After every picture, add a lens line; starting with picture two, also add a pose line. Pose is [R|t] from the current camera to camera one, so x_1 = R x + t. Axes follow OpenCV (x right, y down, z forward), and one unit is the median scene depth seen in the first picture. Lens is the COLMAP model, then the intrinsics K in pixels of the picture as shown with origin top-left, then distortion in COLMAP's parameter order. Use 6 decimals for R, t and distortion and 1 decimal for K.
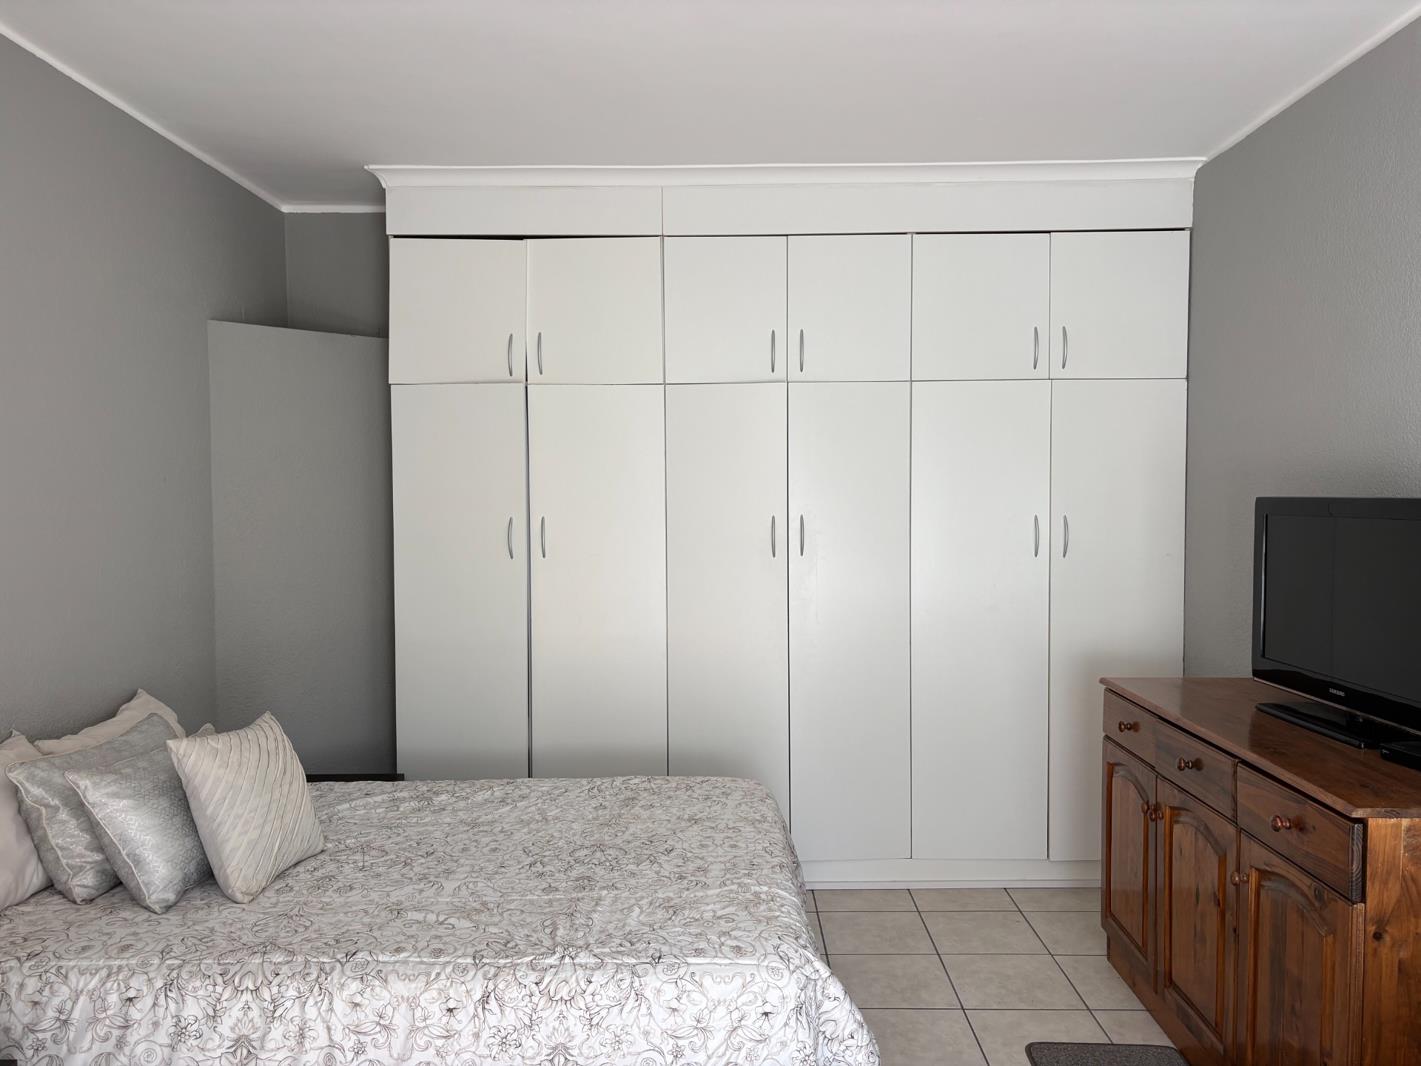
lens RADIAL K [[1089.8, 0, 712.1], [0, 1089.8, 533.5], [0, 0, 1]] dist [0.064913, -0.063111]
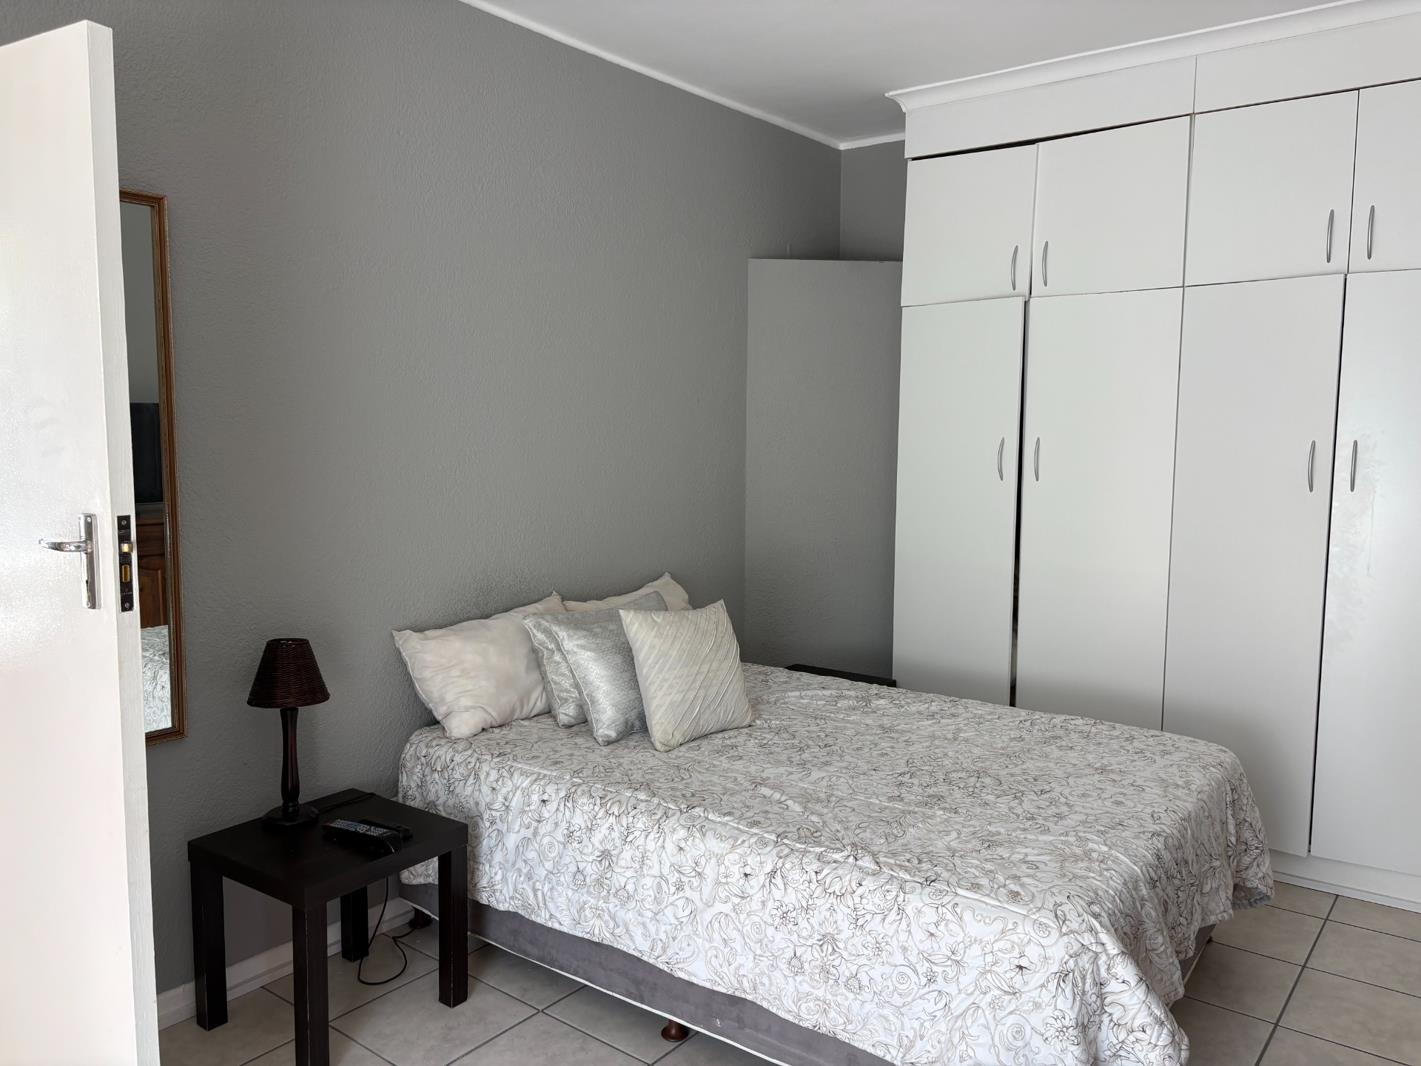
lens RADIAL K [[1089.8, 0, 711.3], [0, 1089.8, 526.1], [0, 0, 1]] dist [0.064913, -0.063111]
pose [[0.799959, 0.065949, -0.596419, 0.306115], [-0.032292, 0.997233, 0.066956, 0.011253], [0.599185, -0.034303, 0.799875, 0.097462]]
